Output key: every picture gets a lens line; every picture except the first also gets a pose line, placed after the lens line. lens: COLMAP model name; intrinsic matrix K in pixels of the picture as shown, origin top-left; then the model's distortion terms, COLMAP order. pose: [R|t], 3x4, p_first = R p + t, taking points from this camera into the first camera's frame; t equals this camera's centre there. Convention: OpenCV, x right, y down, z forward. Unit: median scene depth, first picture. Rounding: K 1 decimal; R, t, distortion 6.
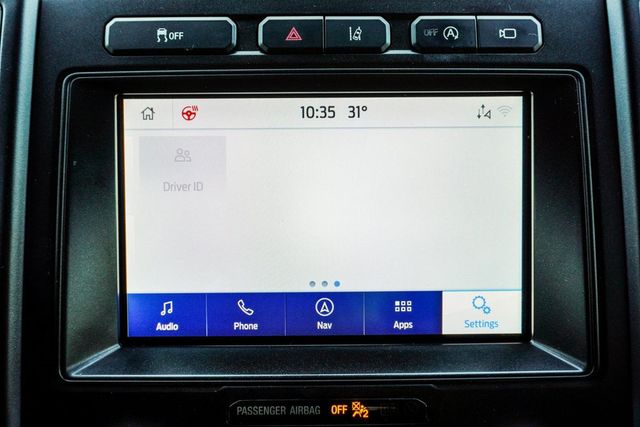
lens RADIAL K [[647.9, 0, 322.3], [0, 647.9, 212.2], [0, 0, 1]] dist [0.001968, 0.000000]
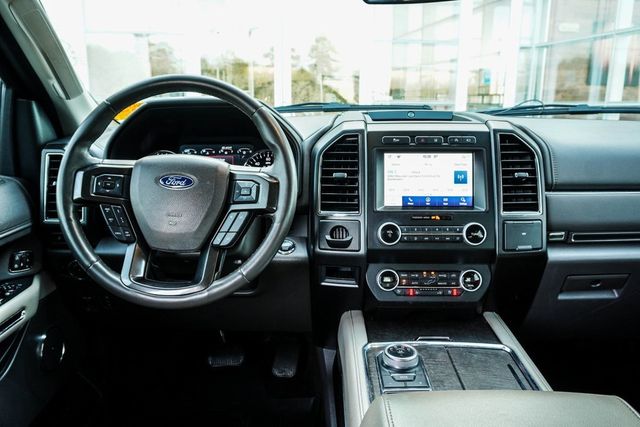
lens RADIAL K [[540.0, 0, 315.2], [0, 540.0, 214.0], [0, 0, 1]] dist [-0.012230, 0.030595]
pose [[0.999652, 0.011106, -0.023907, -0.719787], [-0.012413, 0.998396, -0.055246, 0.484219], [0.023256, 0.055523, 0.998187, -2.876869]]
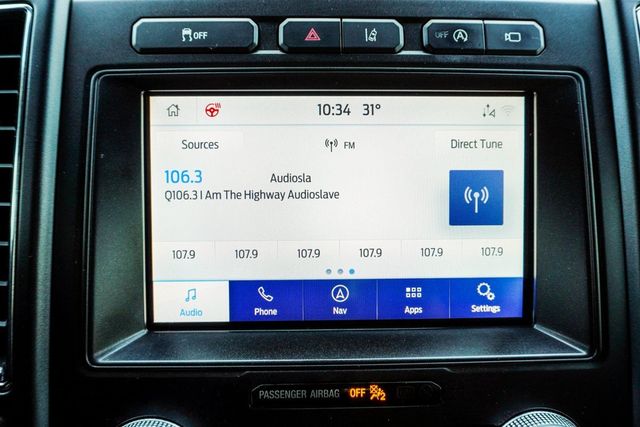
lens RADIAL K [[490.7, 0, 321.1], [0, 490.7, 212.3], [0, 0, 1]] dist [-0.029863, 0.029272]
pose [[0.999655, 0.000869, 0.026238, -0.050750], [-0.000877, 1.000000, 0.000323, 0.013421], [-0.026238, -0.000346, 0.999656, 0.204599]]
